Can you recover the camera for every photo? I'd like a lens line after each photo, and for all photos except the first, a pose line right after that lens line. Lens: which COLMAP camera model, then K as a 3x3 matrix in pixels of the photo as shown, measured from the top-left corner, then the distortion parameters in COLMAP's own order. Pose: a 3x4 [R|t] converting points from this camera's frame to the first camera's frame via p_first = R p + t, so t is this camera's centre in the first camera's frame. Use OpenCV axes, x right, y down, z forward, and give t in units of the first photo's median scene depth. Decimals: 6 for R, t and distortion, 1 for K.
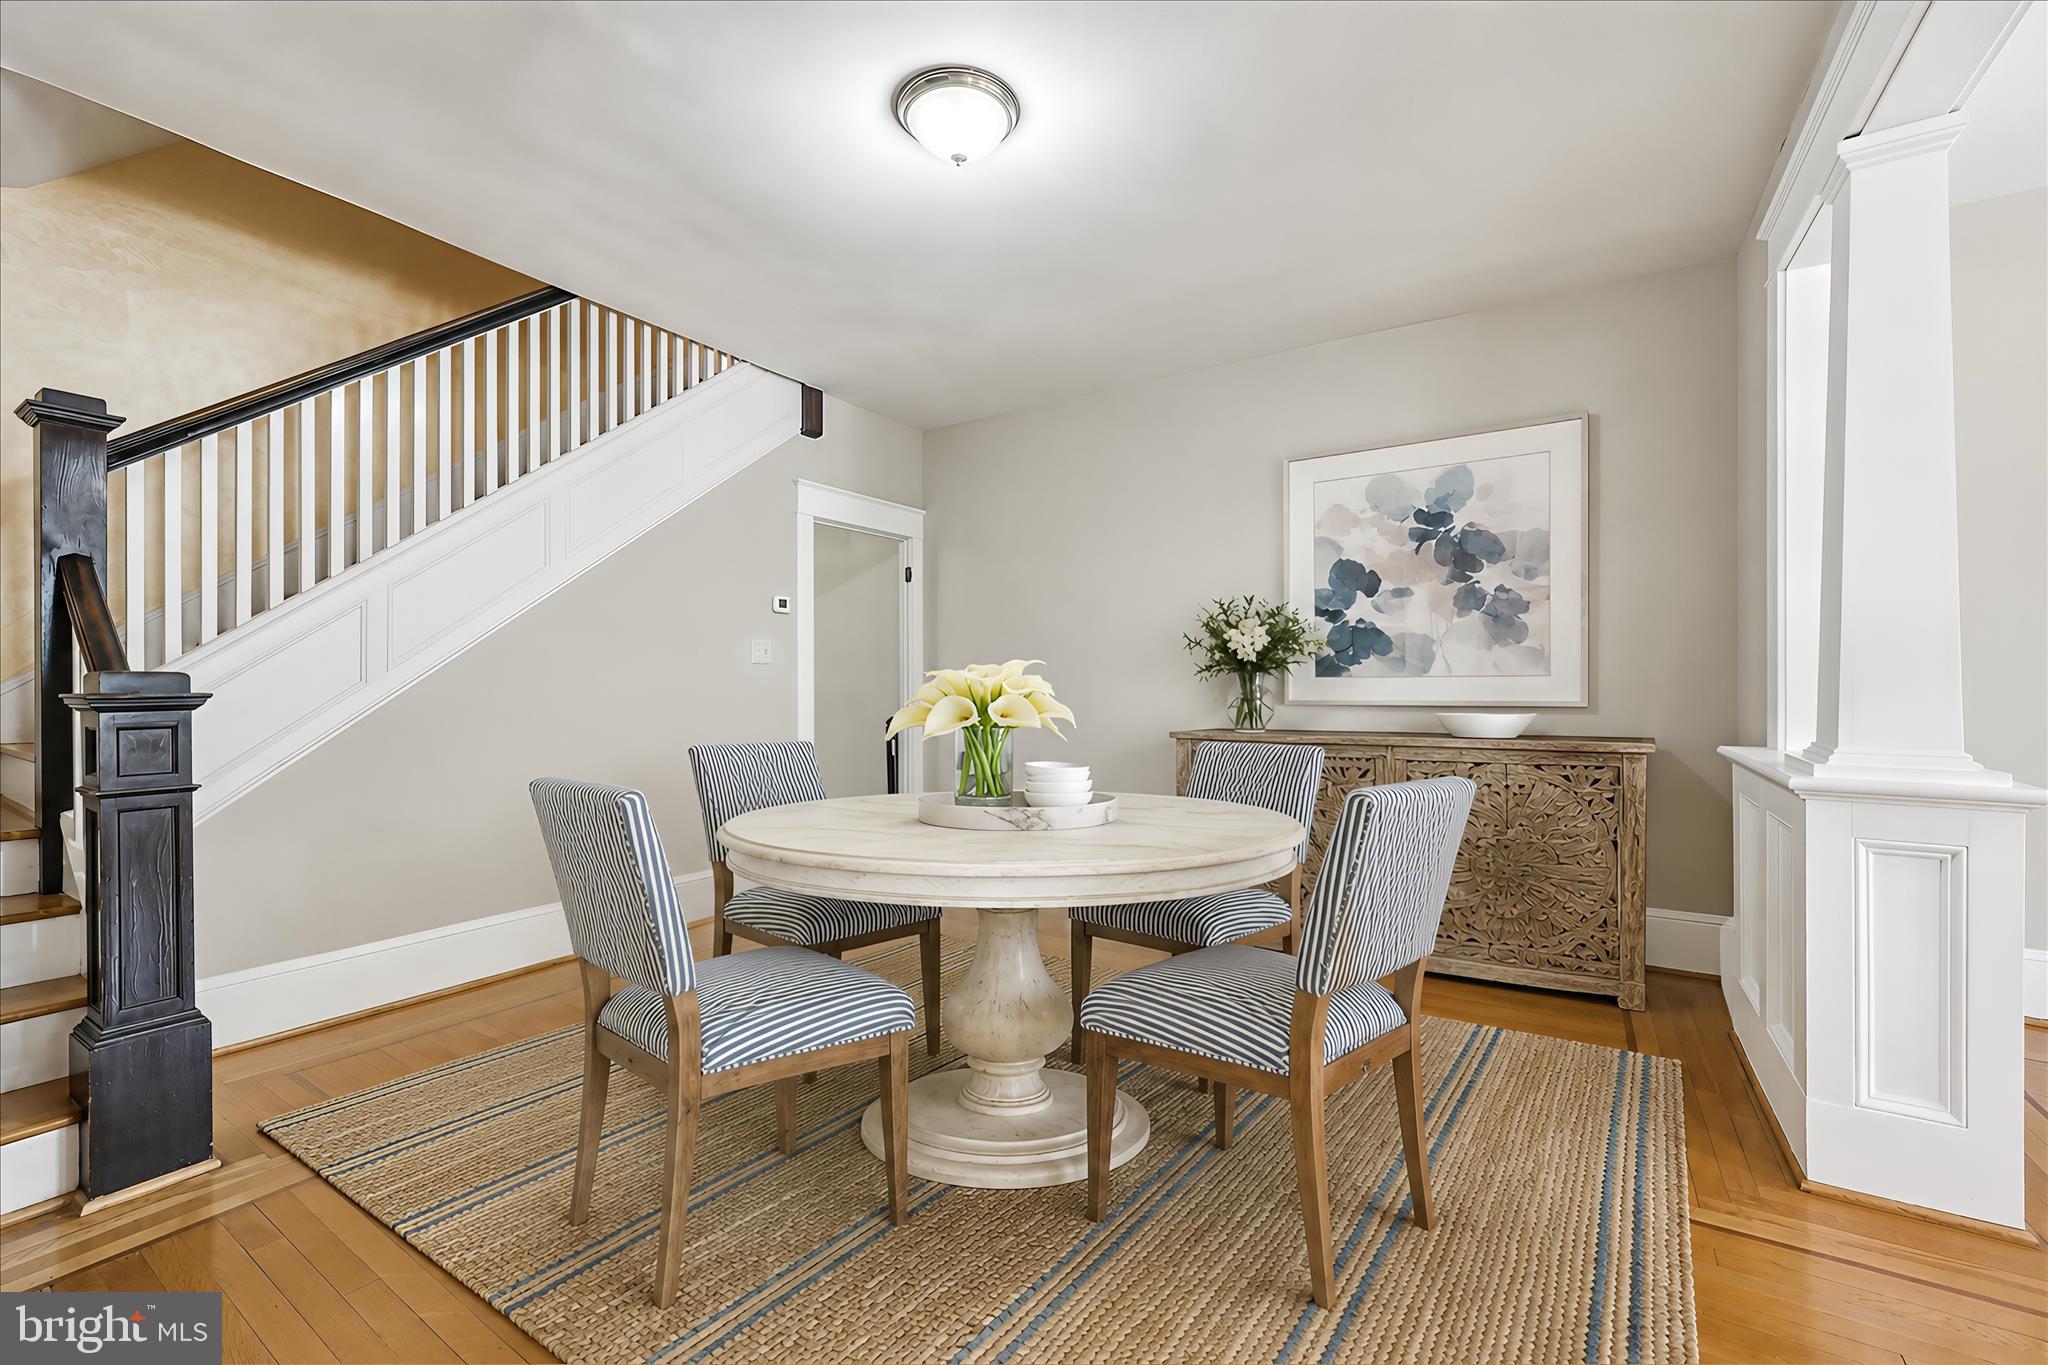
lens RADIAL K [[846.5, 0, 1021.3], [0, 846.5, 686.2], [0, 0, 1]] dist [0.014942, -0.015835]
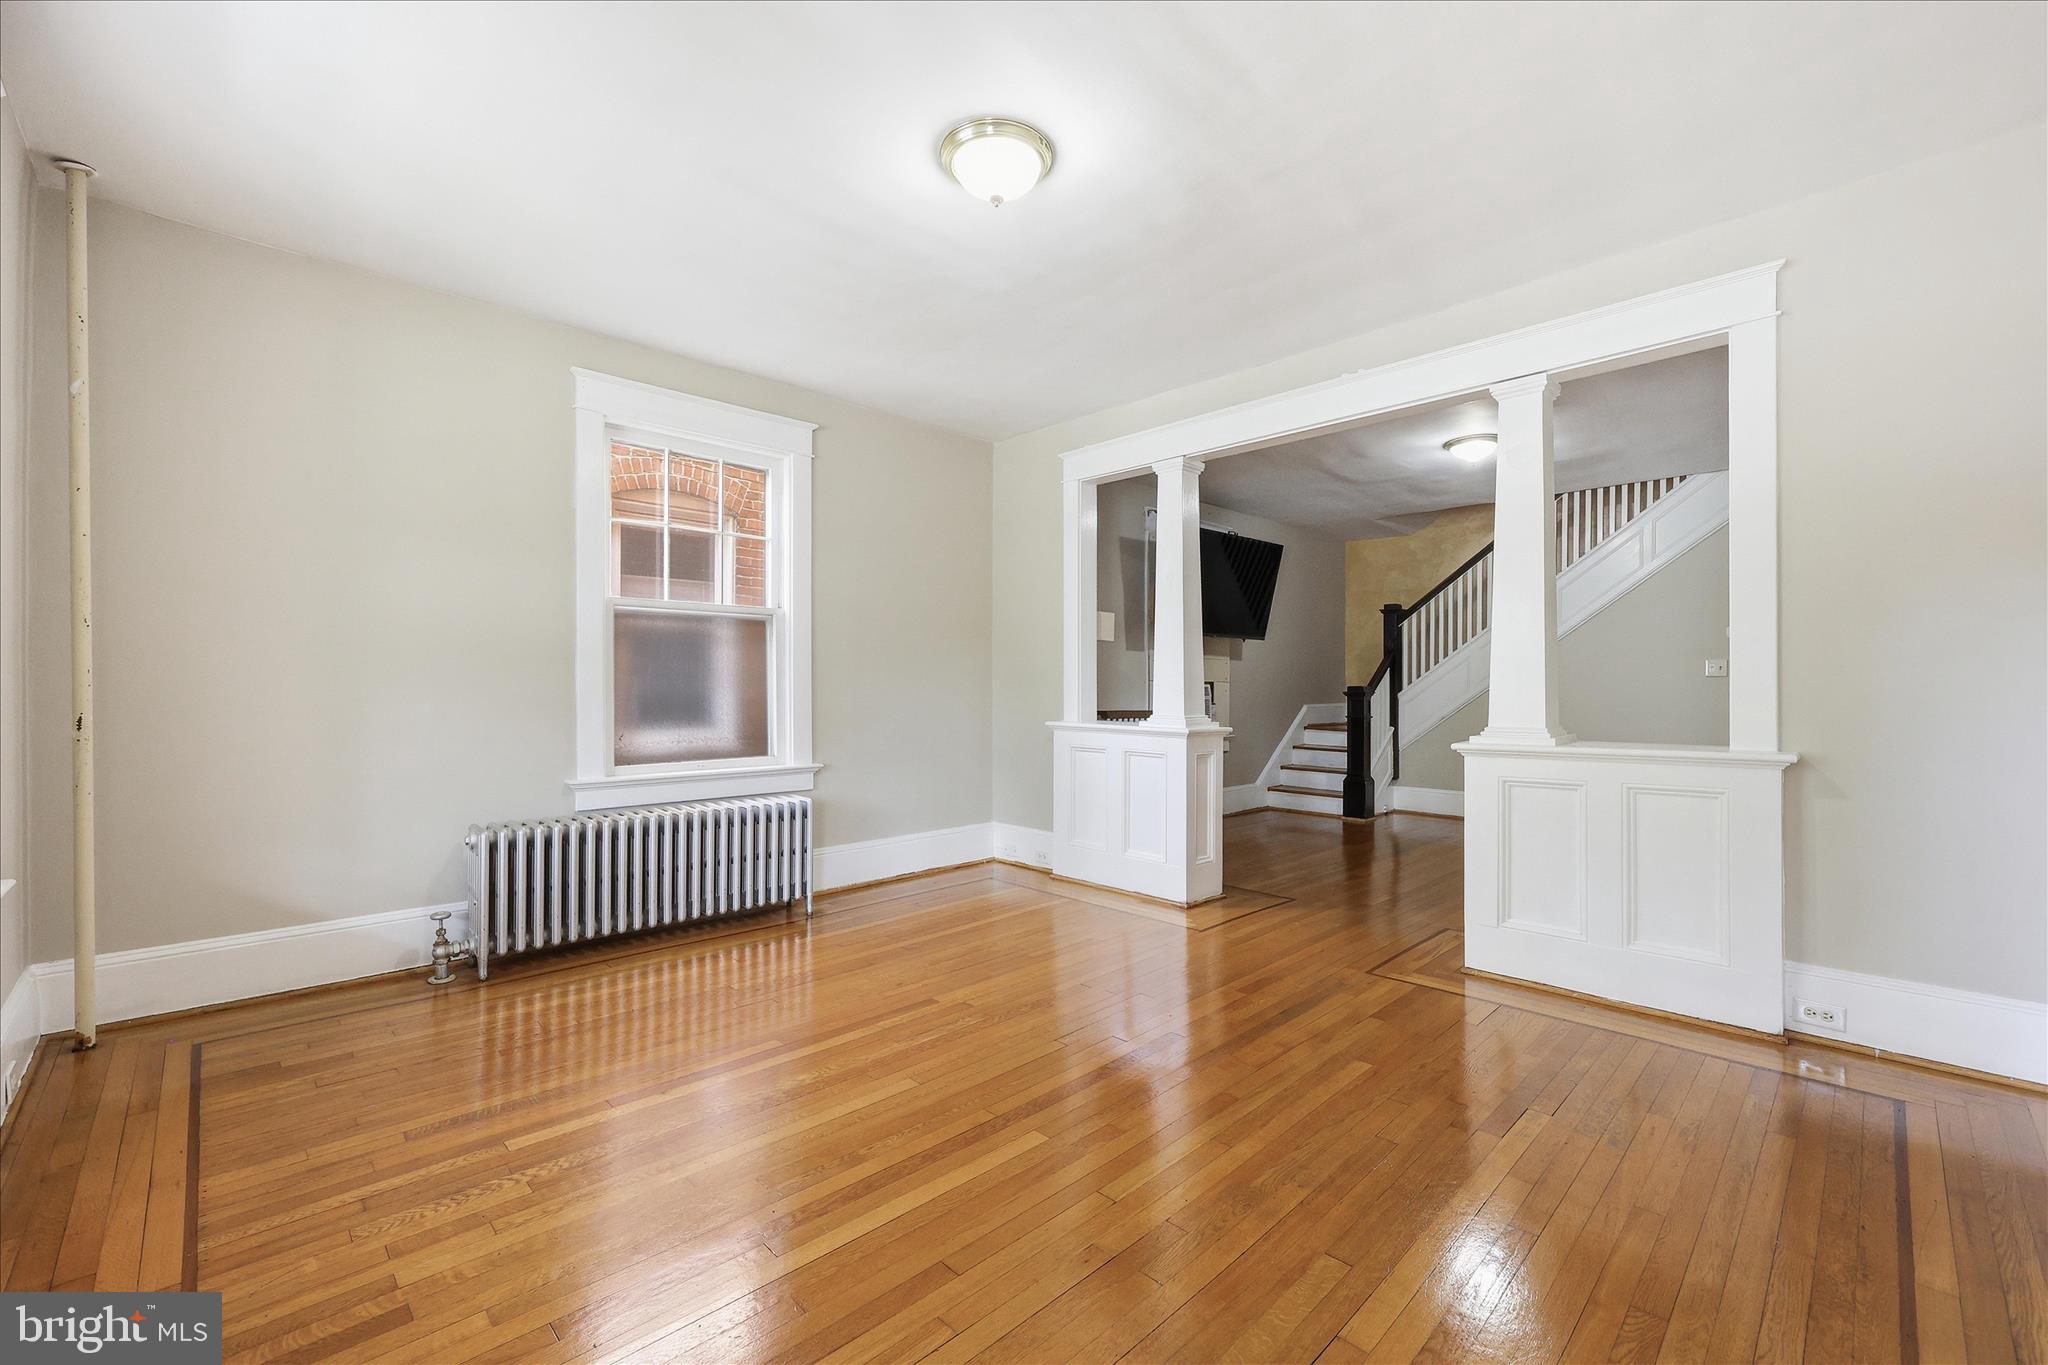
lens RADIAL K [[837.8, 0, 1028.7], [0, 837.8, 688.1], [0, 0, 1]] dist [0.001948, 0.000087]
pose [[-0.231484, -0.000975, -0.972838, 1.297515], [-0.002862, 0.999996, -0.000321, 0.000595], [0.972835, 0.002710, -0.231486, 0.184052]]
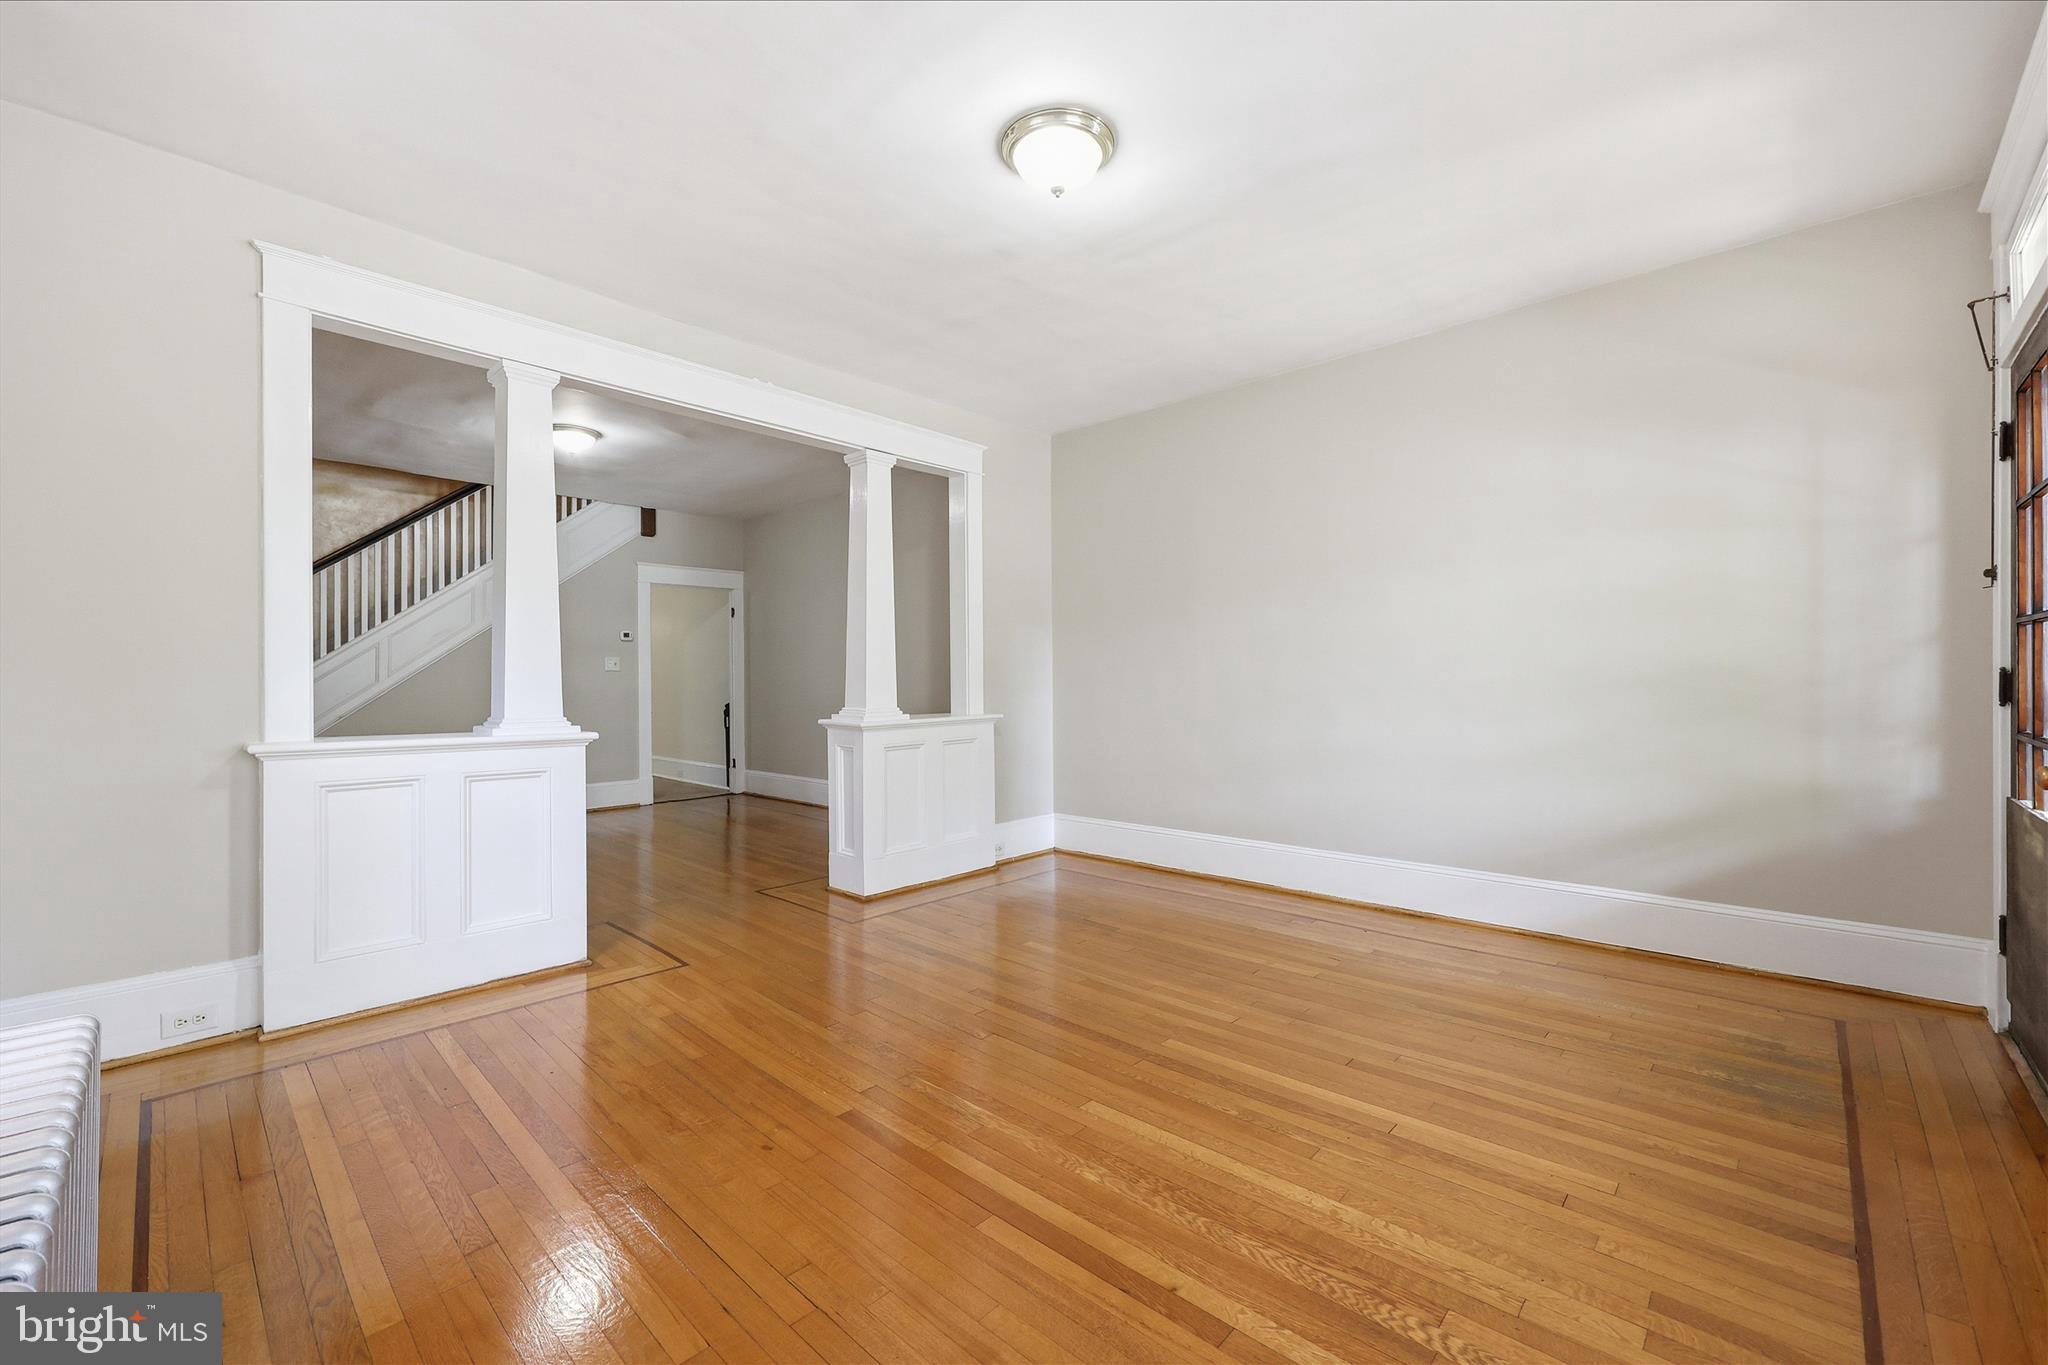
lens RADIAL K [[837.8, 0, 1028.7], [0, 837.8, 688.1], [0, 0, 1]] dist [0.001948, 0.000087]
pose [[0.982823, -0.003906, -0.184510, 0.830418], [0.005137, 0.999968, 0.006199, 0.004928], [0.184480, -0.007040, 0.982811, -0.531235]]
